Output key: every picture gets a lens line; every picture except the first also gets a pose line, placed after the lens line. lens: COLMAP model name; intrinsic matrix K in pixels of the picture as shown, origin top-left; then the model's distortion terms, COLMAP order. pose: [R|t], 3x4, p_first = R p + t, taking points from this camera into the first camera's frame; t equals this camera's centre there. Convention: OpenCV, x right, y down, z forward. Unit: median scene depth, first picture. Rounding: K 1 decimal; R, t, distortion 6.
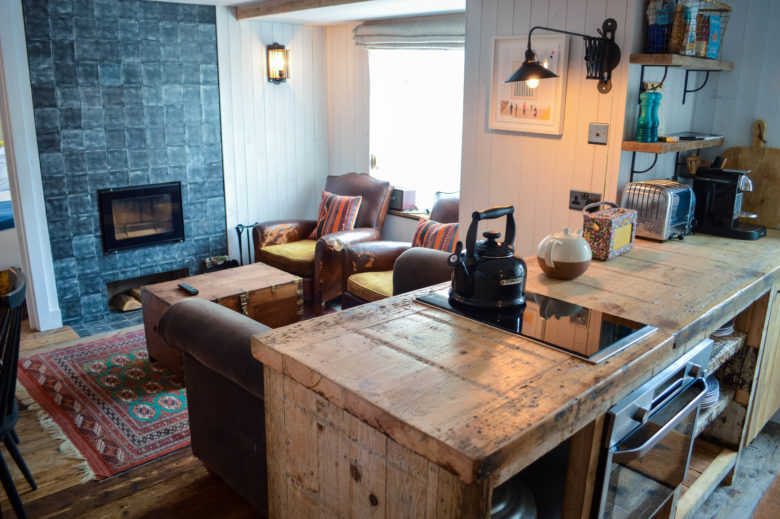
lens RADIAL K [[620.1, 0, 390.0], [0, 620.1, 259.5], [0, 0, 1]] dist [-0.082564, 0.008531]
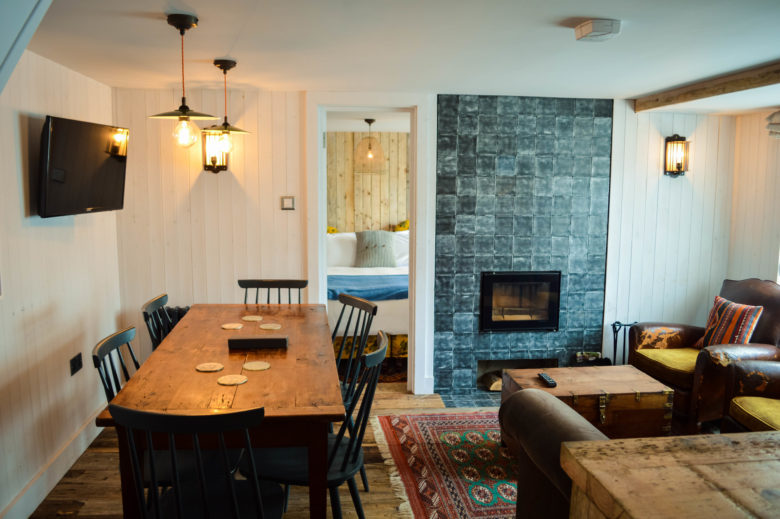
lens RADIAL K [[620.1, 0, 390.3], [0, 620.1, 259.6], [0, 0, 1]] dist [-0.082564, 0.008531]
pose [[0.804768, 0.069544, -0.589502, 0.028345], [-0.157136, 0.982643, -0.098593, -0.003646], [0.572414, 0.171976, 0.801727, 0.036499]]
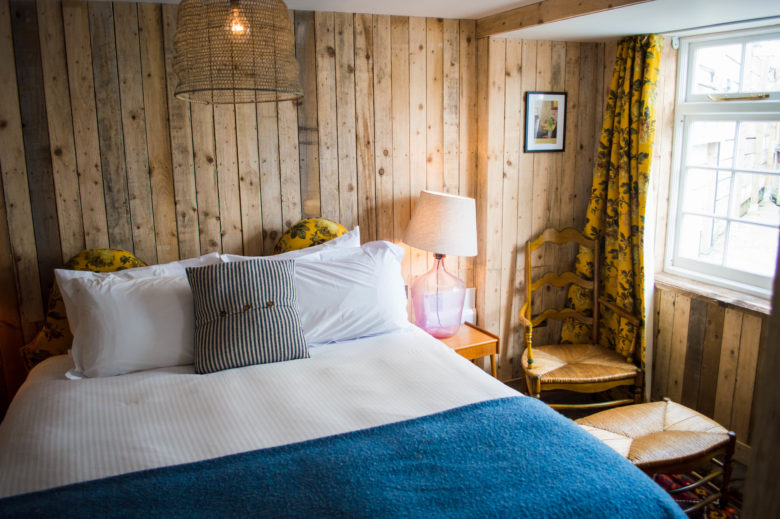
lens RADIAL K [[620.1, 0, 391.4], [0, 620.1, 259.9], [0, 0, 1]] dist [-0.082564, 0.008531]
pose [[0.943071, 0.048589, -0.329023, -0.390690], [-0.068929, 0.996346, -0.050433, -0.137725], [0.325371, 0.070241, 0.942974, 0.511325]]
